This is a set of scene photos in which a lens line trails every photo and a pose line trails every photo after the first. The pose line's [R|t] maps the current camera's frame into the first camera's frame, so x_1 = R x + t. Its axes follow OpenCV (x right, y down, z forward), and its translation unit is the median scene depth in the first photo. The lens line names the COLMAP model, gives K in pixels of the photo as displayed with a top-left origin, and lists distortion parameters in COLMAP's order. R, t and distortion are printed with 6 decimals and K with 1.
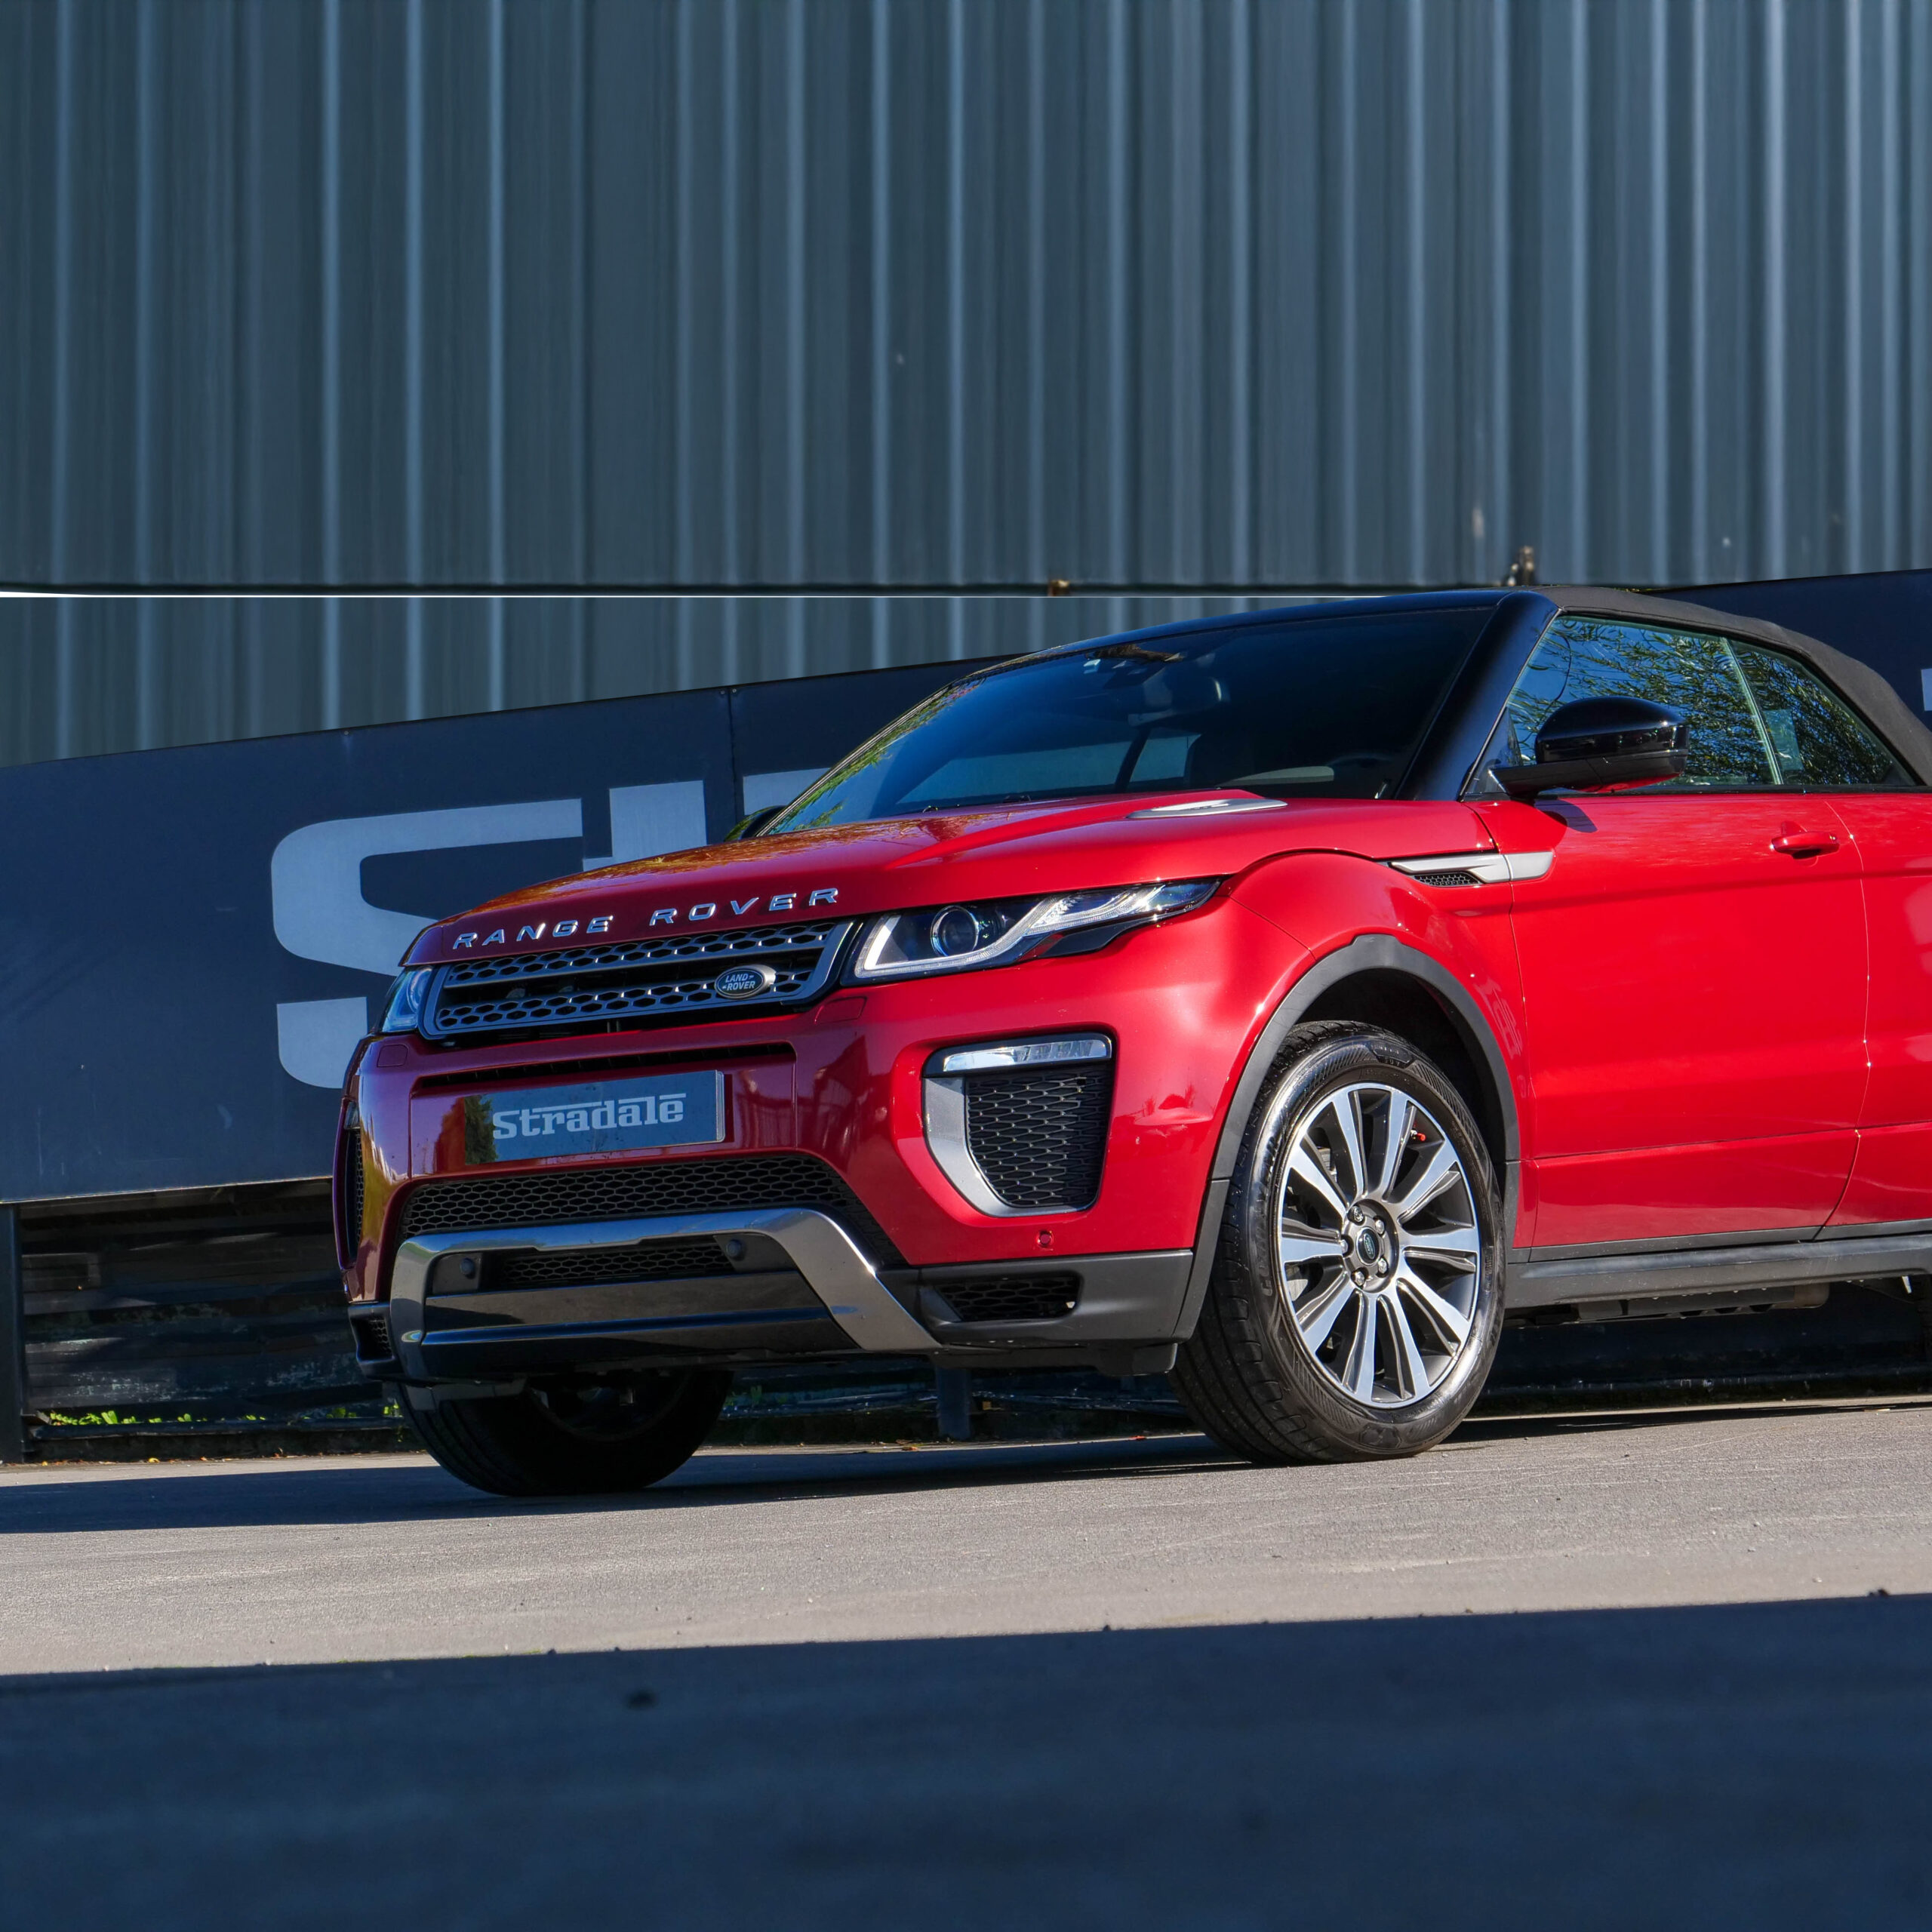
lens RADIAL K [[5291.3, 0, 898.8], [0, 5291.3, 971.5], [0, 0, 1]] dist [0.002030, 0.000000]
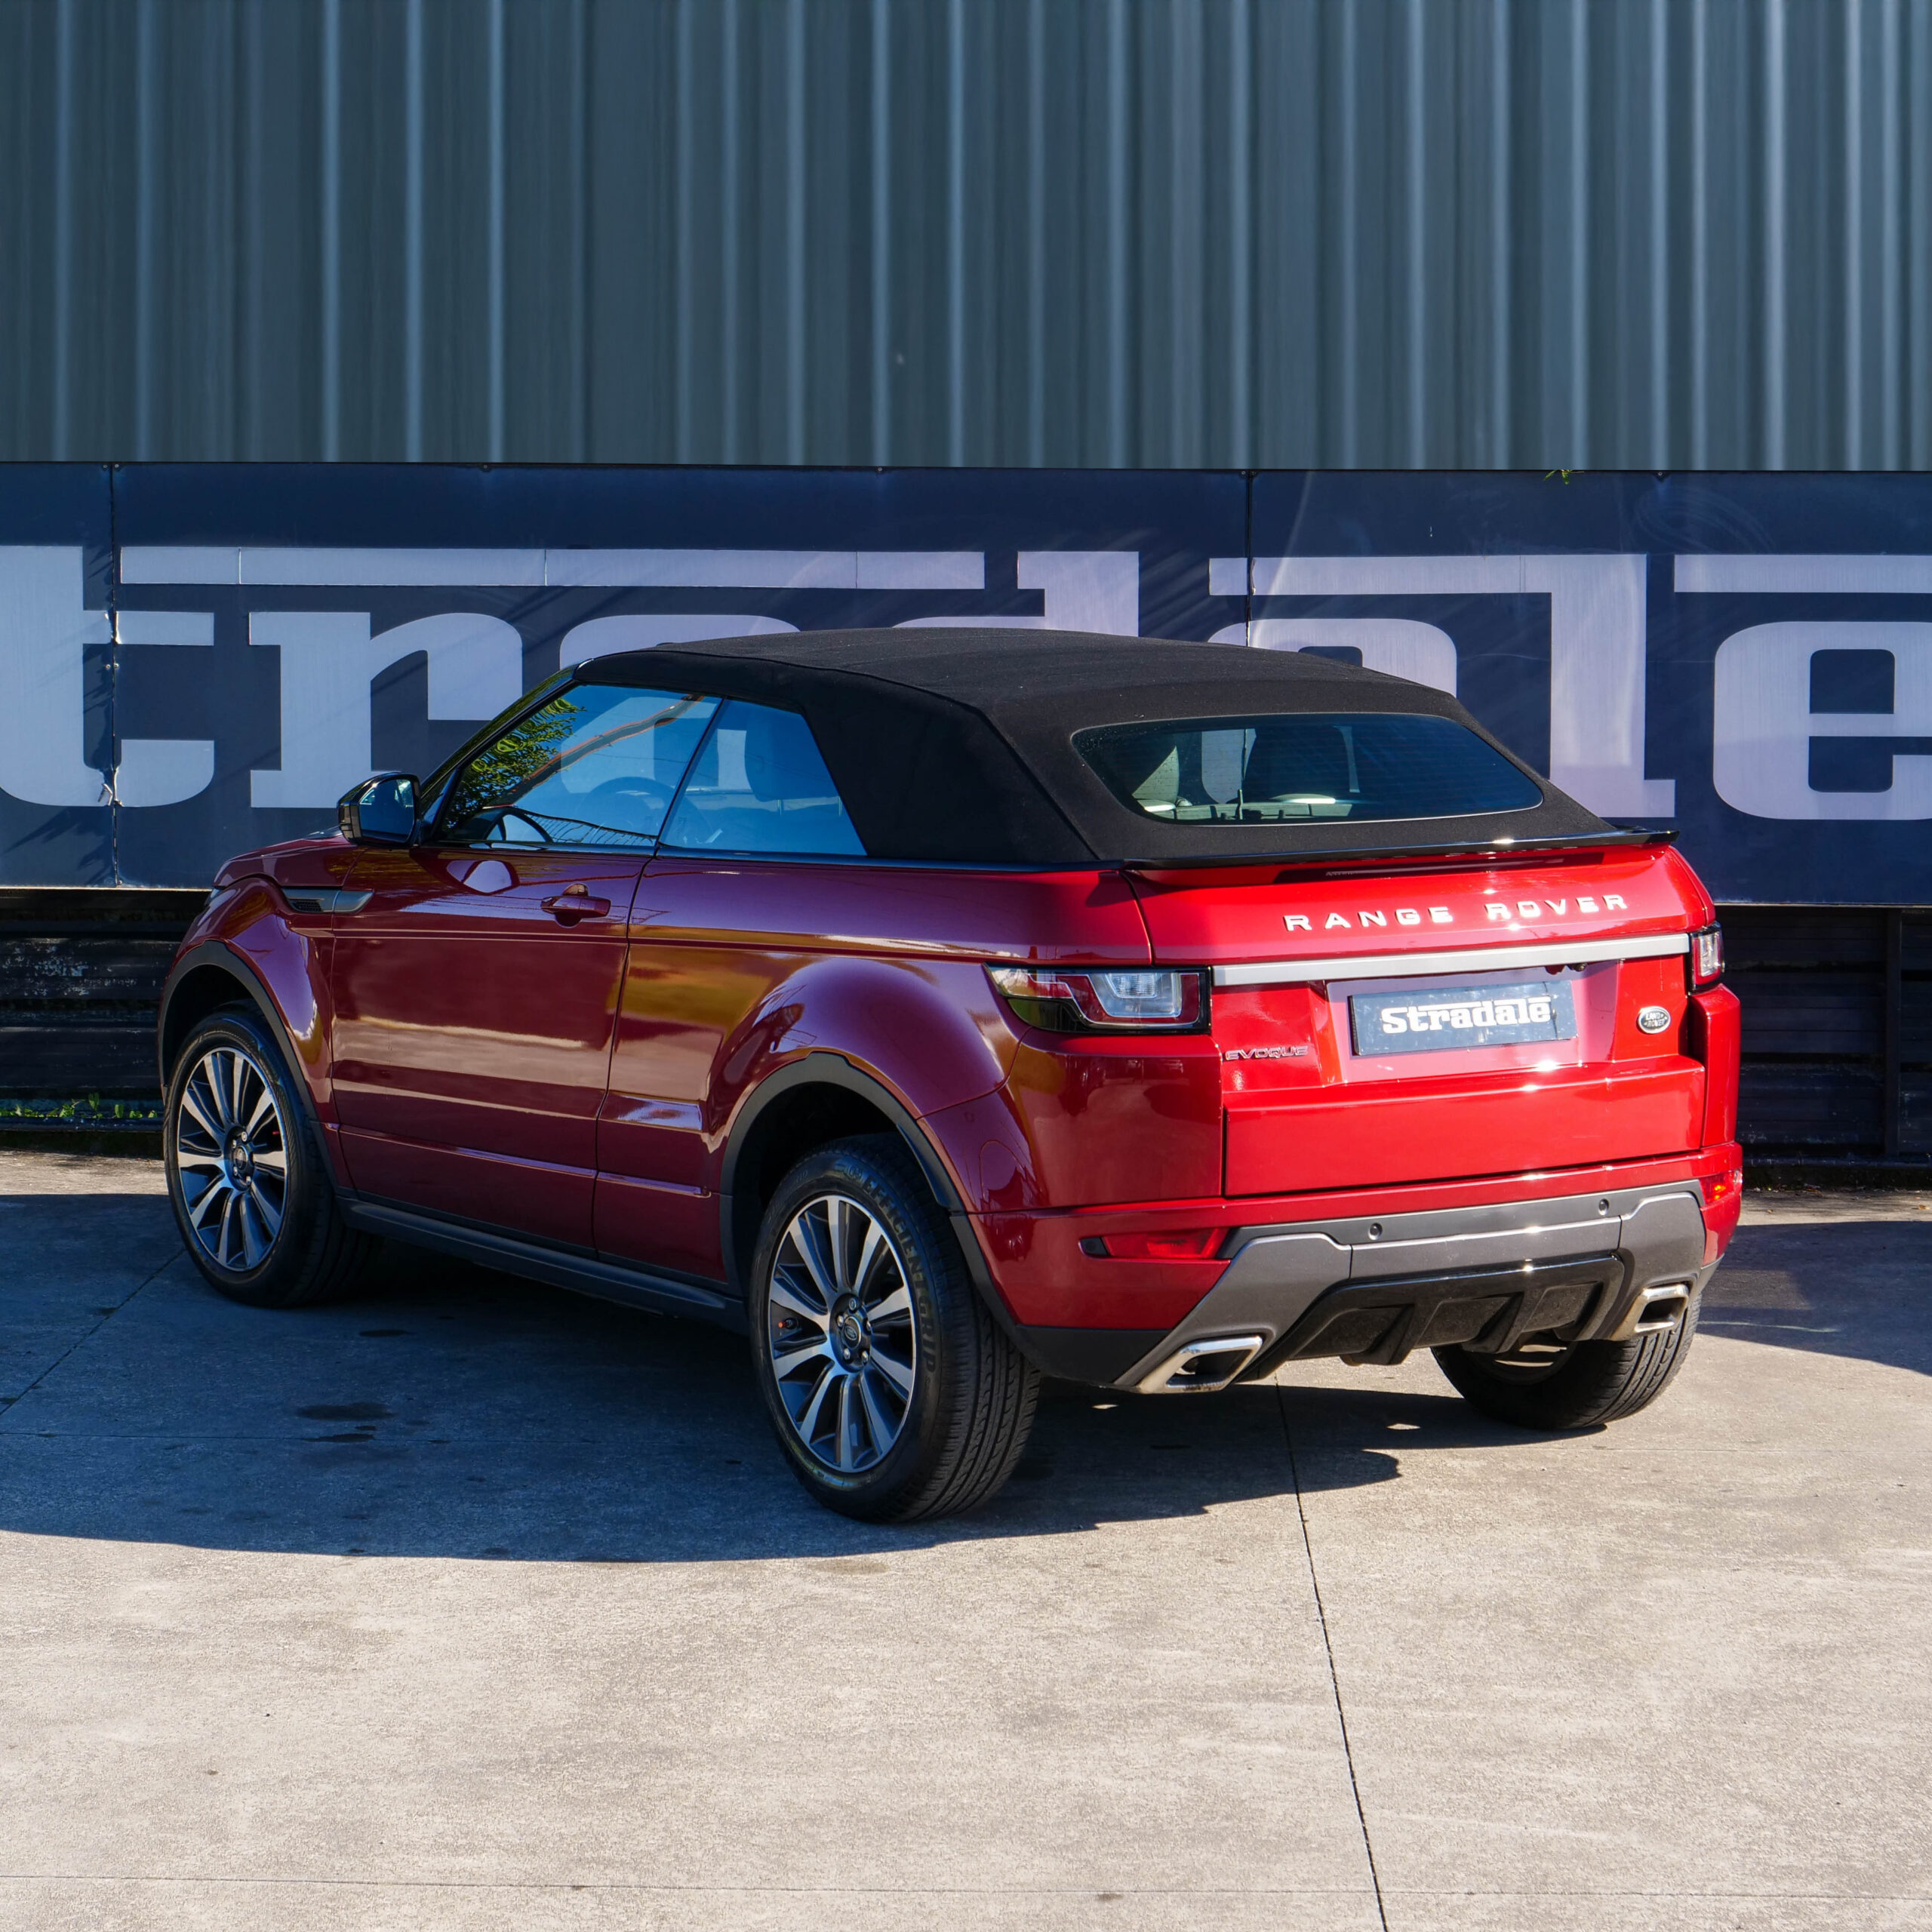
lens RADIAL K [[4866.1, 0, 896.5], [0, 4866.1, 1036.7], [0, 0, 1]] dist [-0.002366, 0.000000]
pose [[0.961161, 0.029145, 0.274445, -0.234439], [-0.080667, 0.980651, 0.178372, -0.205405], [-0.263936, -0.193583, 0.944915, 0.006514]]
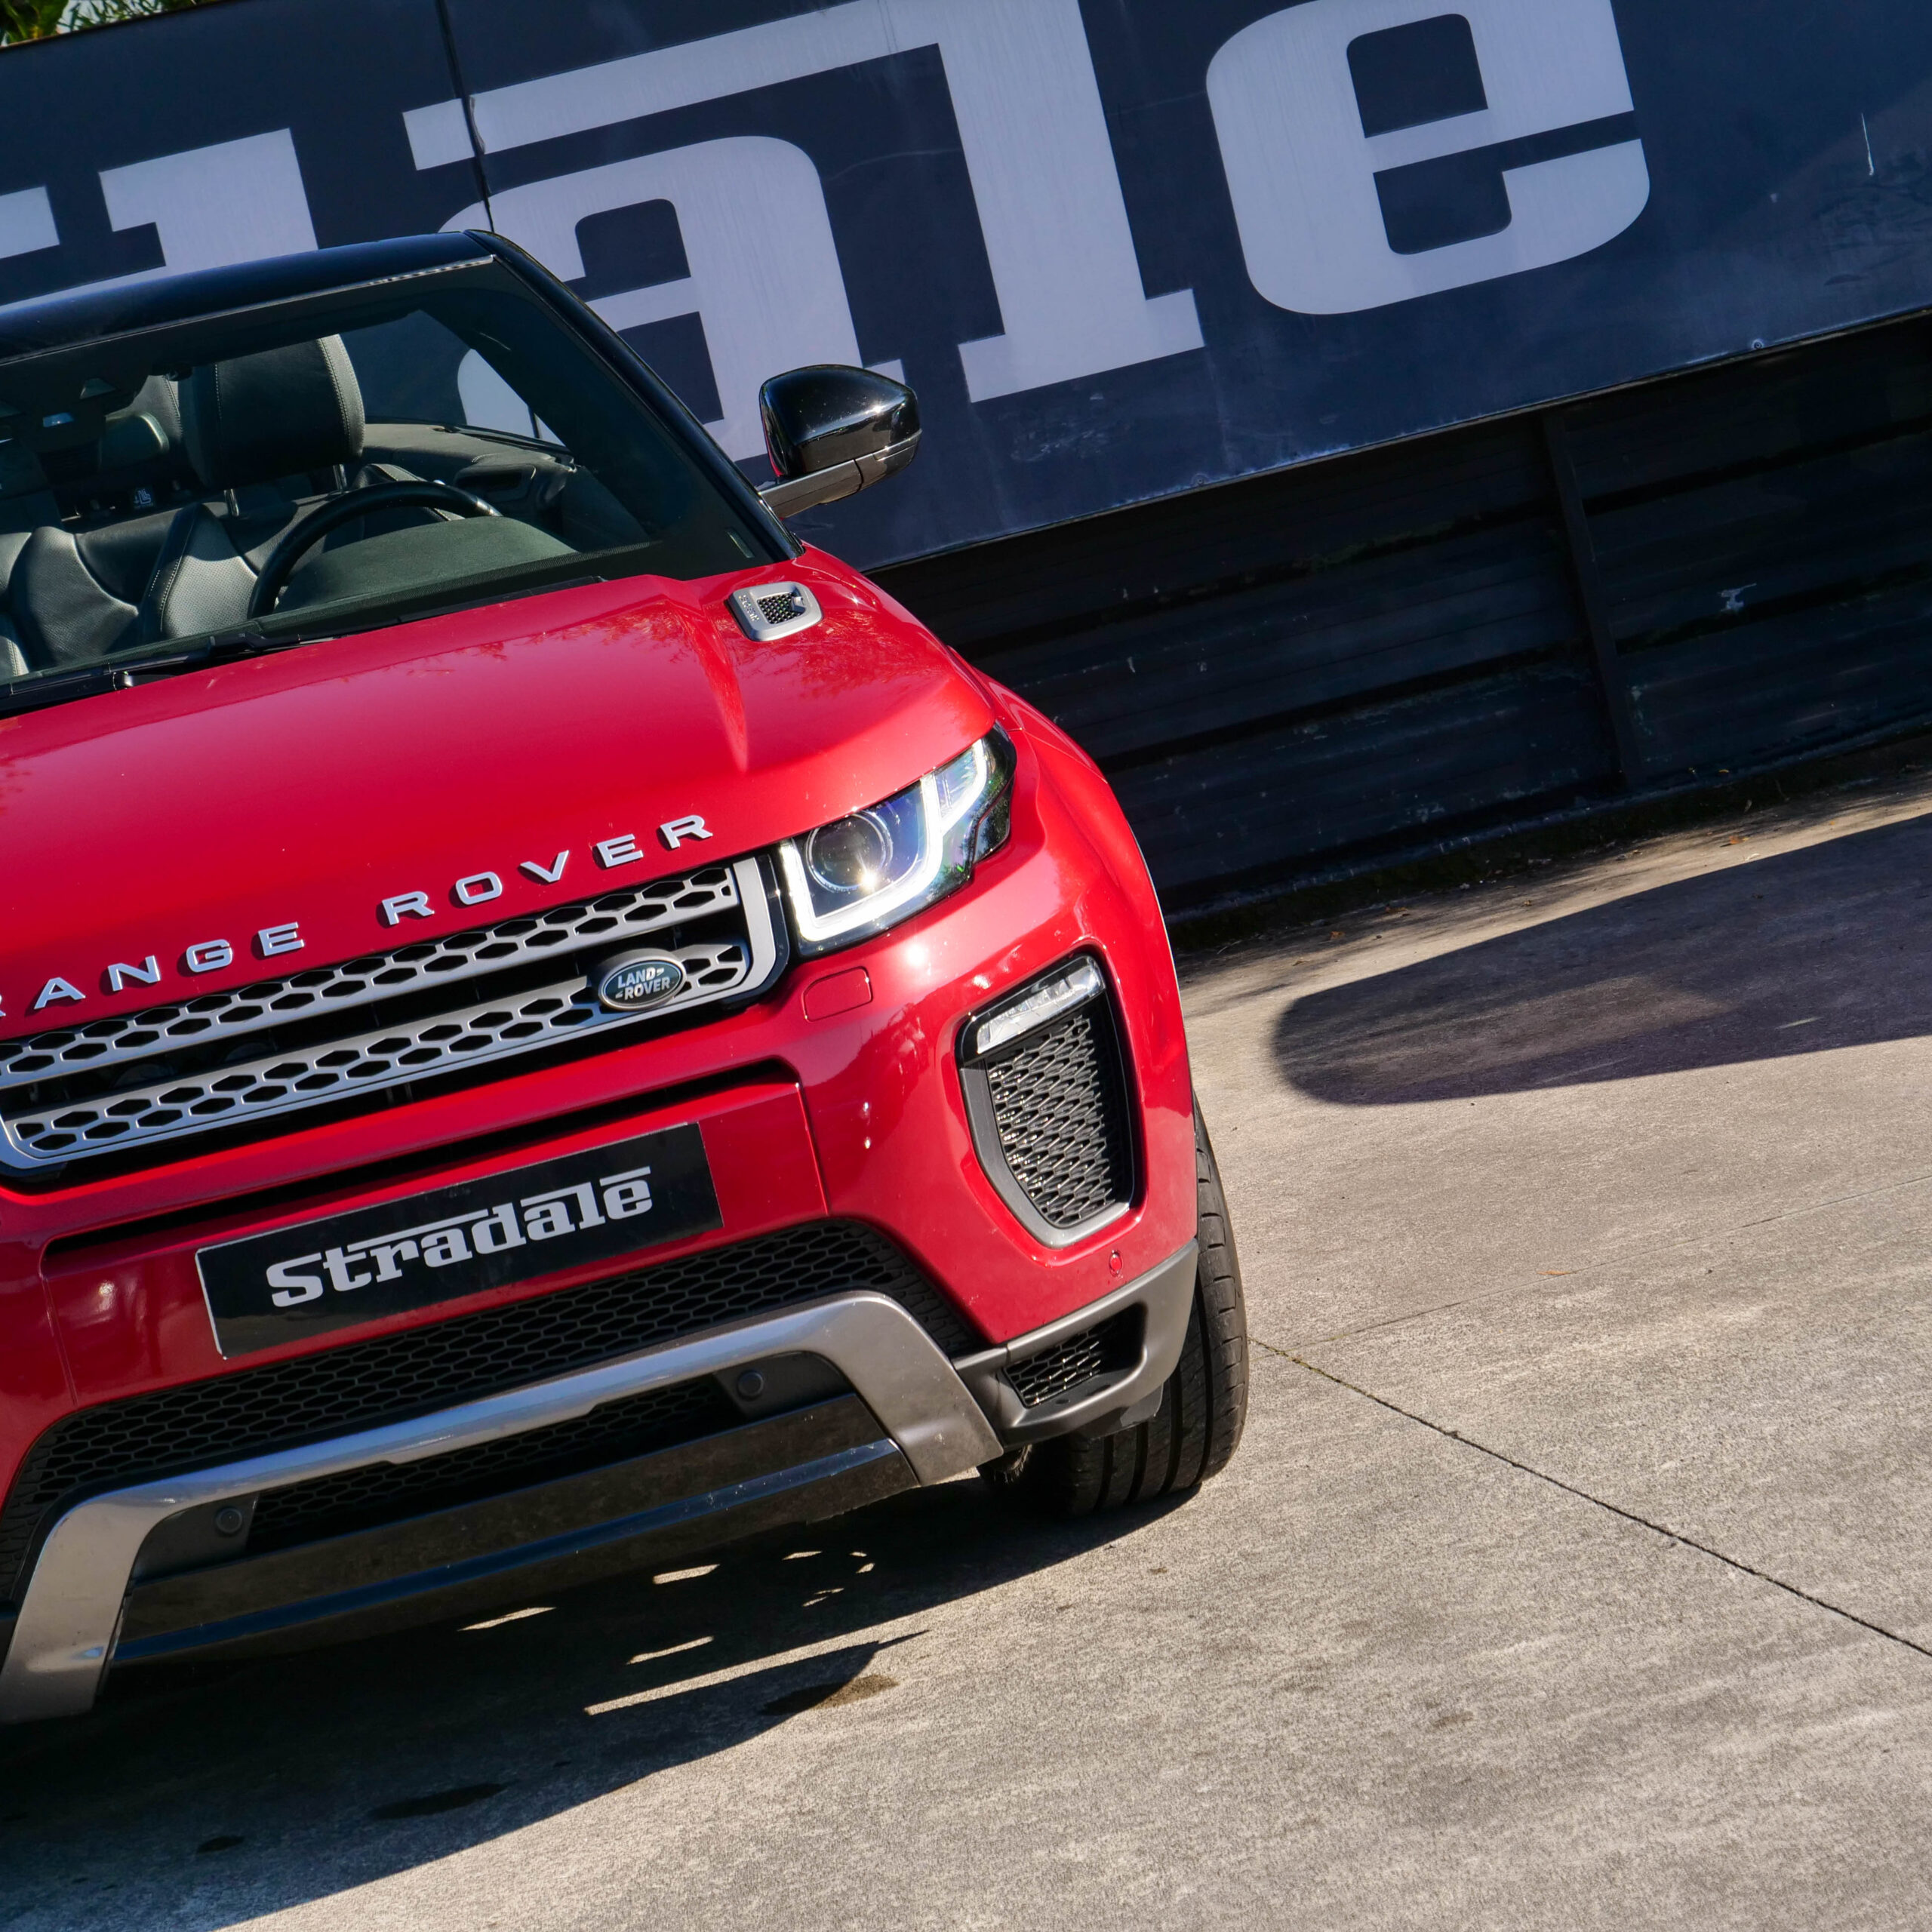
lens RADIAL K [[7251.9, 0, 805.1], [0, 7251.9, 938.0], [0, 0, 1]] dist [-0.005370, 0.000000]
pose [[0.847470, -0.196085, 0.493300, -0.386538], [0.132746, 0.978034, 0.160713, -0.145621], [-0.513977, -0.070716, 0.854884, 0.206388]]
